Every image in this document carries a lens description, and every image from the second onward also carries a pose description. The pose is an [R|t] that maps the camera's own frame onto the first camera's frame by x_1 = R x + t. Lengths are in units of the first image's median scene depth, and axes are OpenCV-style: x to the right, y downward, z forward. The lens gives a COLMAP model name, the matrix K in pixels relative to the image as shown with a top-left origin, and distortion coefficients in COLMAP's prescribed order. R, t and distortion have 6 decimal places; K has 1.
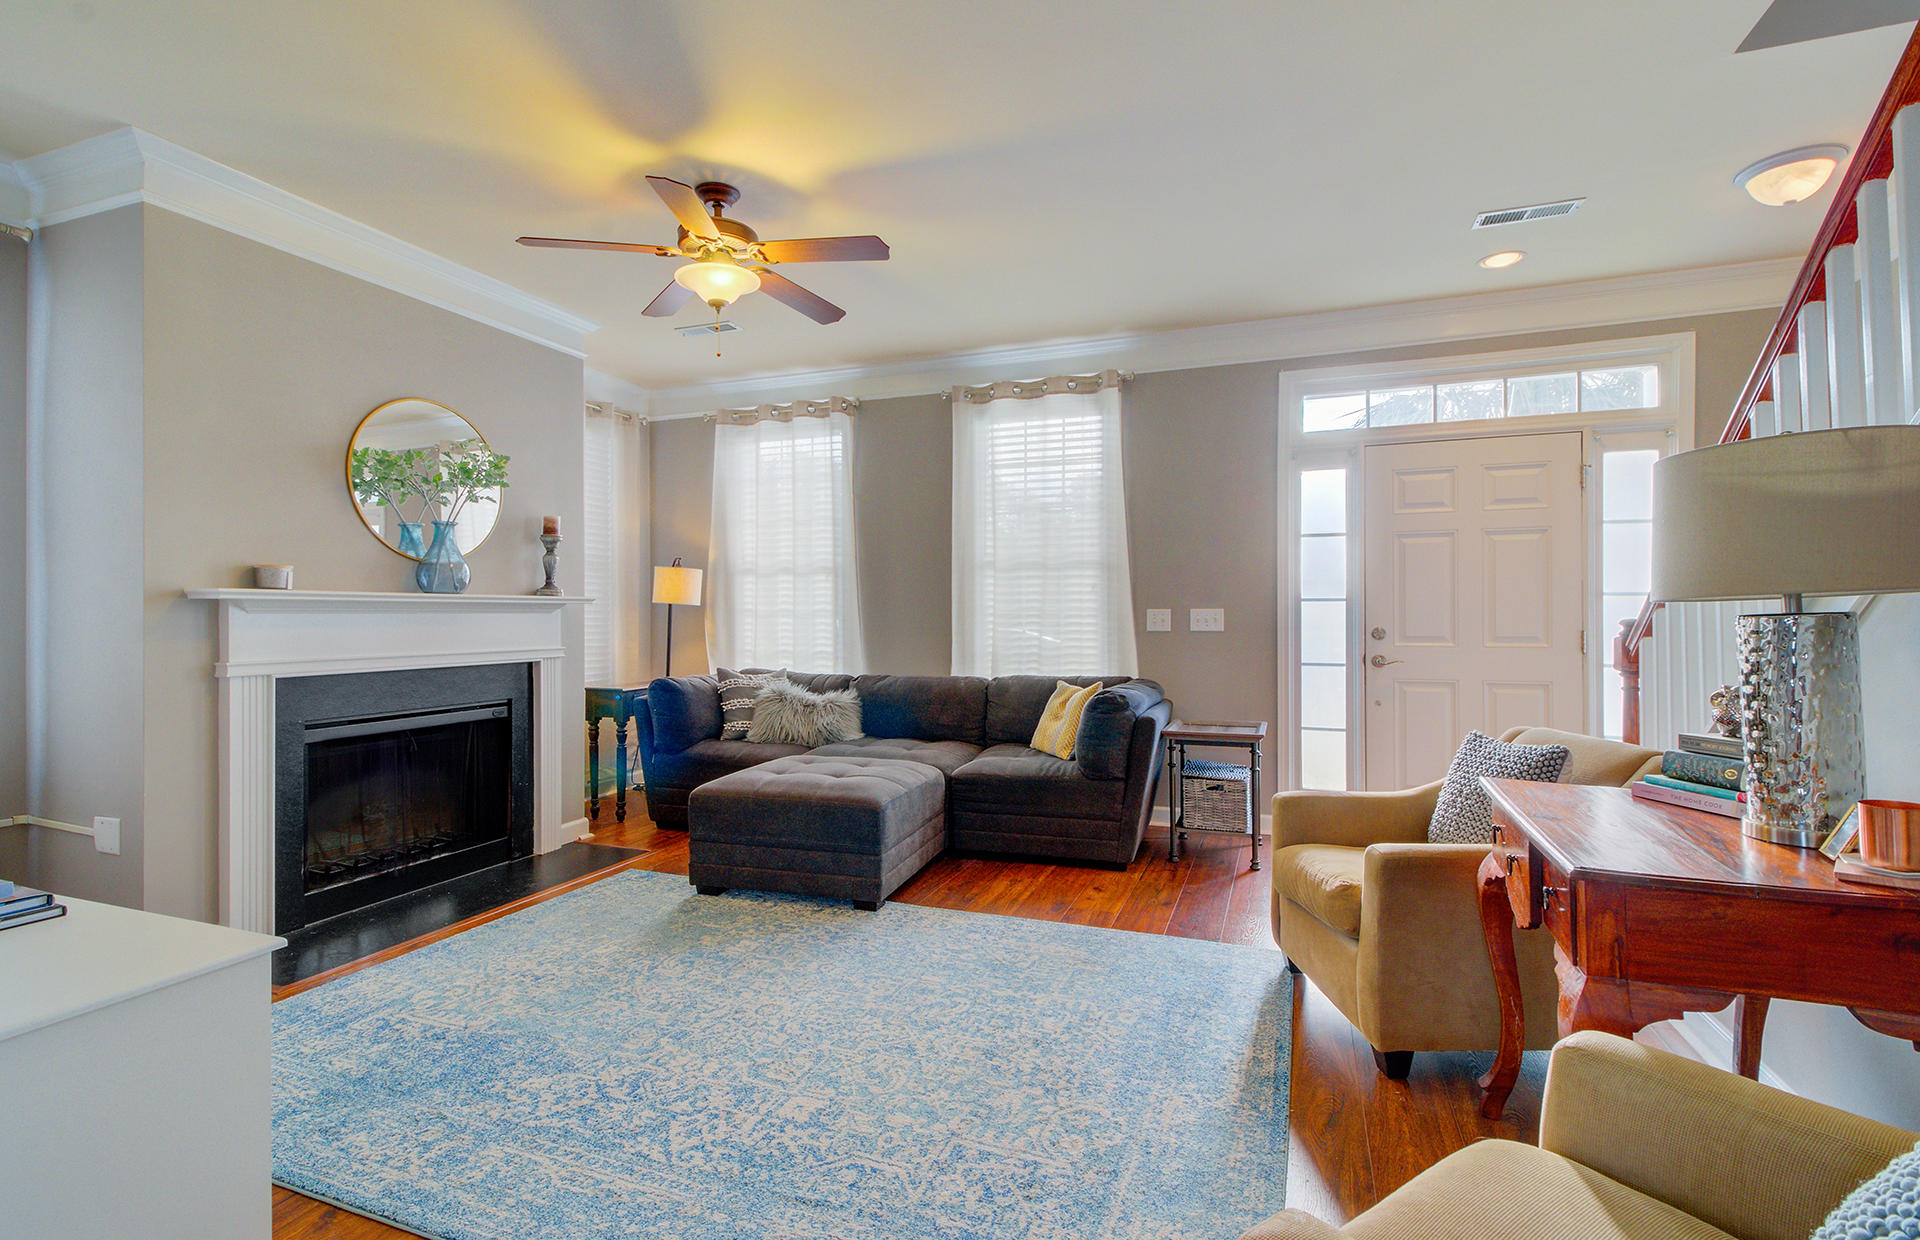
lens RADIAL K [[887.5, 0, 956.9], [0, 887.5, 618.9], [0, 0, 1]] dist [0.007415, -0.012786]
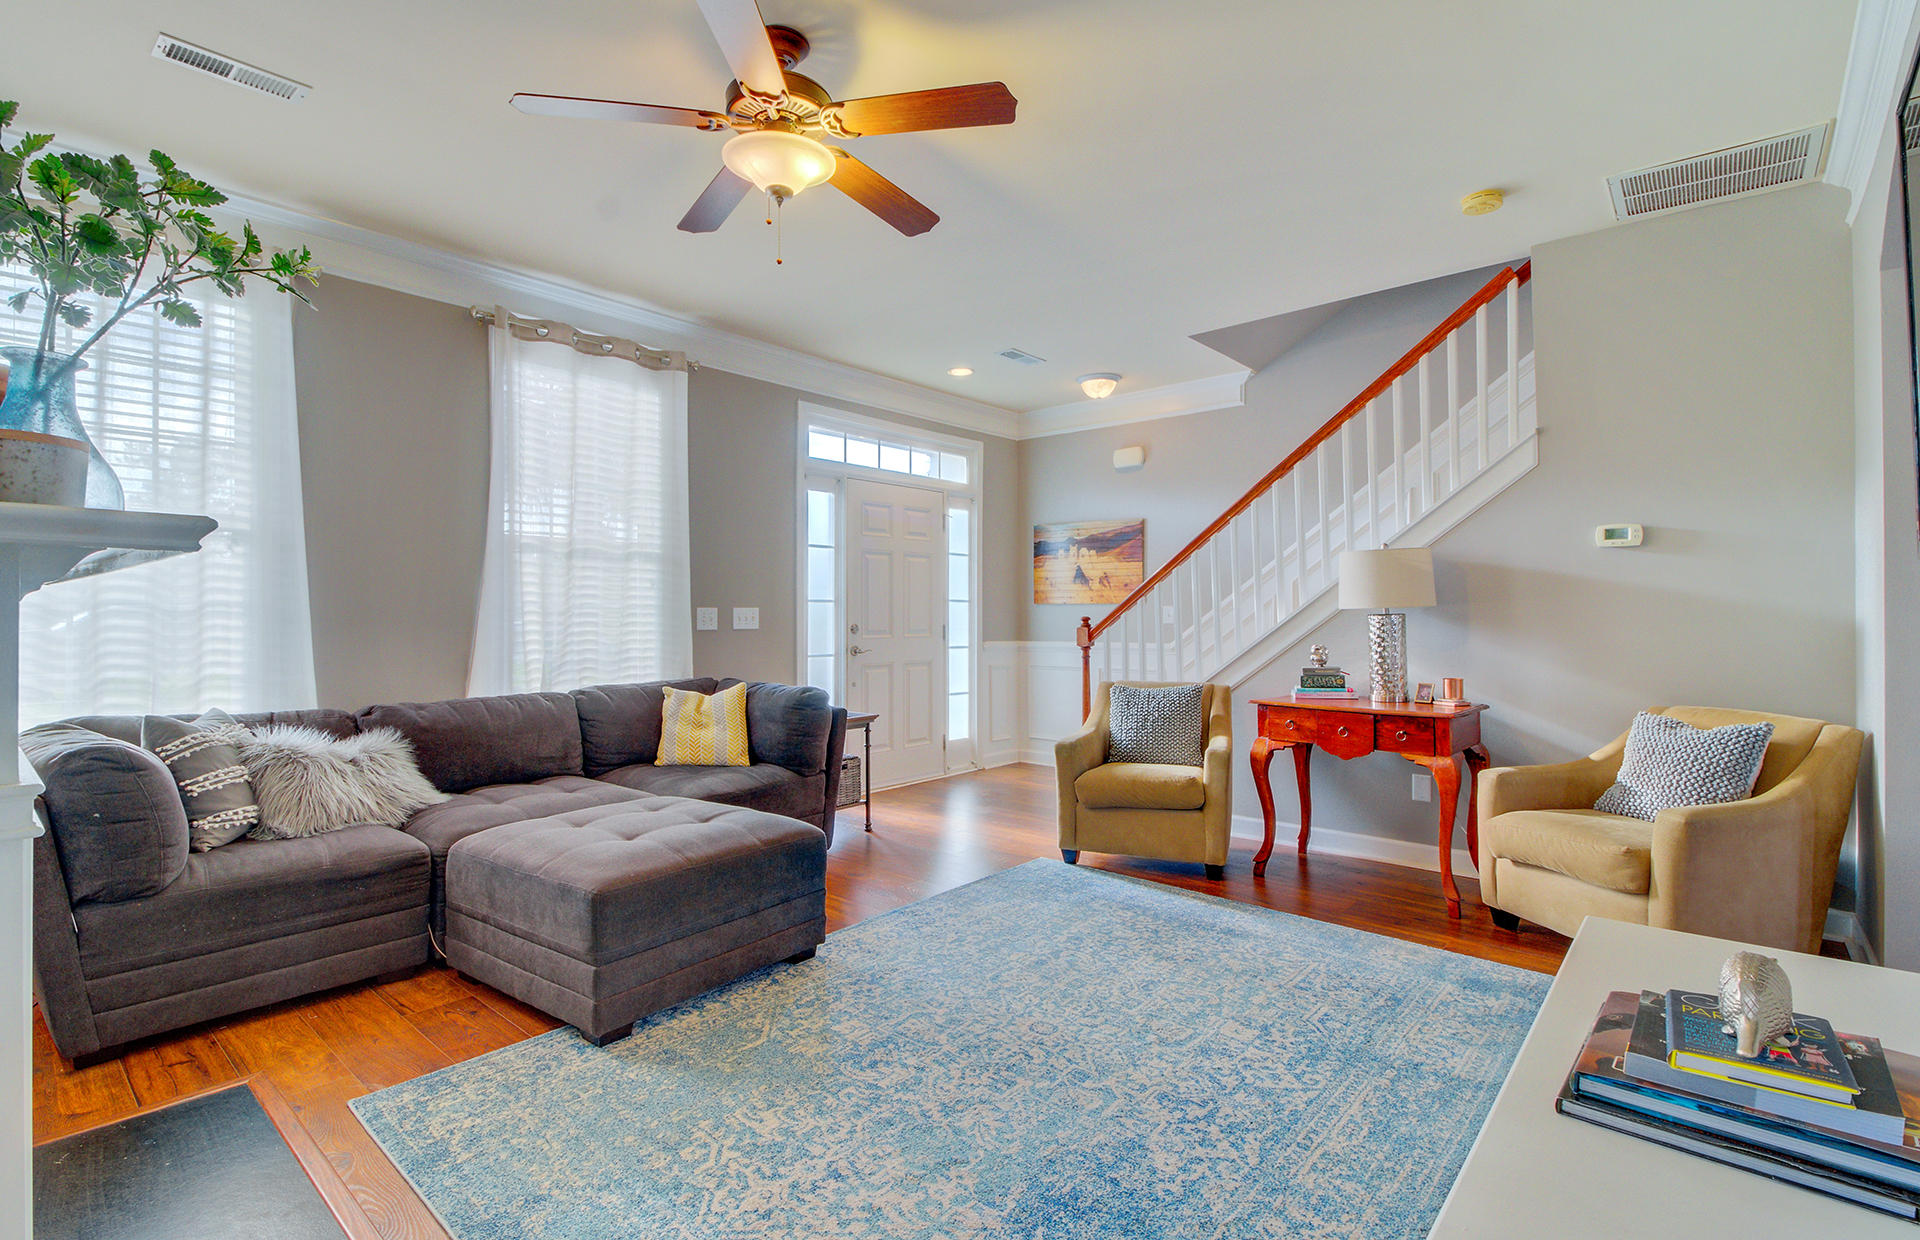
lens RADIAL K [[887.5, 0, 962.0], [0, 887.5, 614.8], [0, 0, 1]] dist [0.007415, -0.012786]
pose [[0.345249, 0.000424, 0.938511, -0.754427], [-0.001780, 0.999998, 0.000203, -0.004703], [-0.938509, -0.001740, 0.345249, 0.495913]]
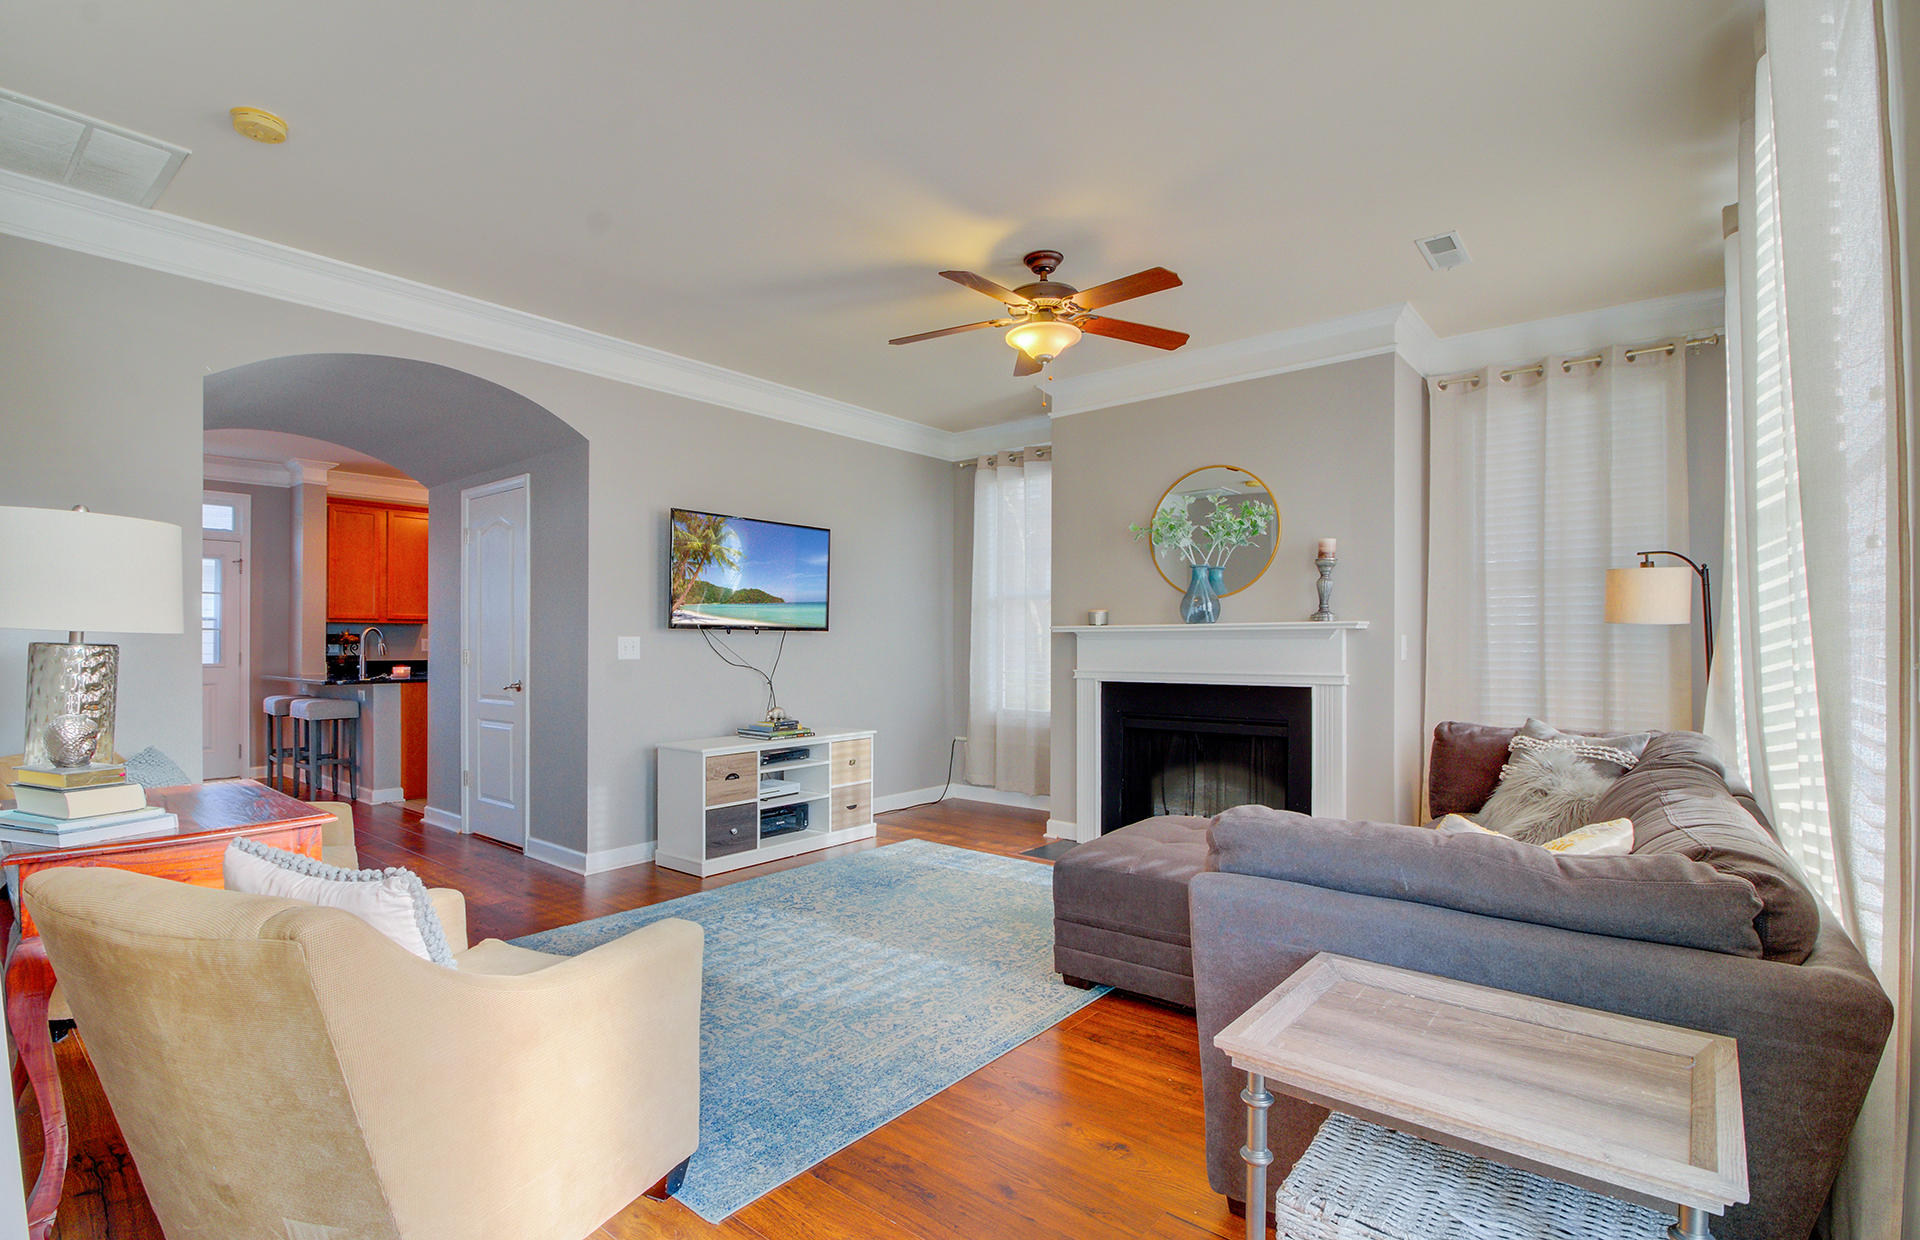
lens RADIAL K [[887.5, 0, 938.4], [0, 887.5, 656.6], [0, 0, 1]] dist [0.007415, -0.012786]
pose [[-0.345620, 0.015883, -0.938240, 0.670970], [0.003948, 0.999873, 0.015472, -0.003901], [0.938366, 0.001643, -0.345639, 1.040850]]
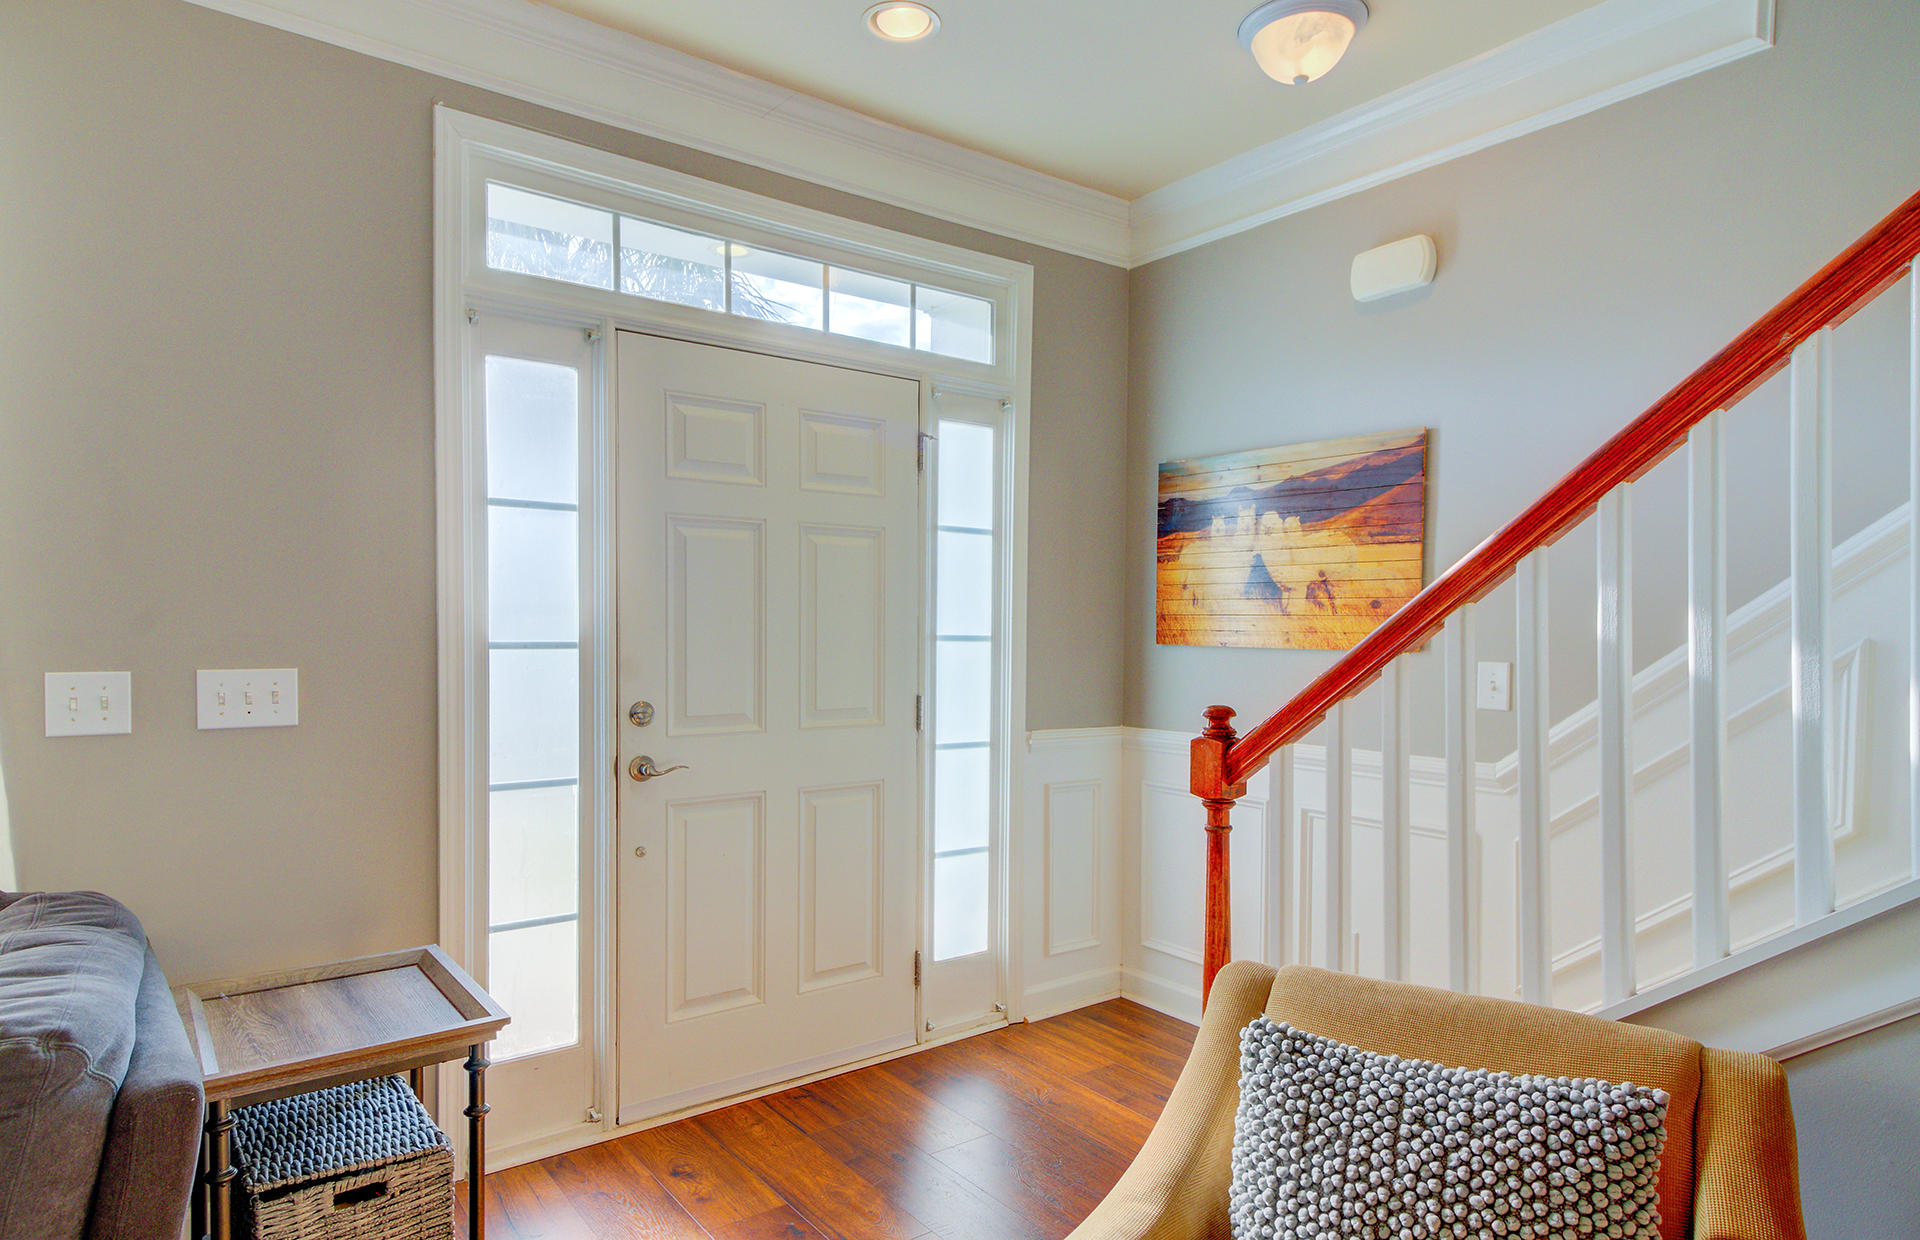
lens RADIAL K [[1116.7, 0, 950.0], [0, 1116.7, 661.4], [0, 0, 1]] dist [0.033572, -0.001903]
pose [[0.541250, -0.023216, 0.840541, 0.044957], [-0.011257, 0.999329, 0.034851, -0.043208], [-0.840786, -0.028325, 0.540626, 0.597721]]
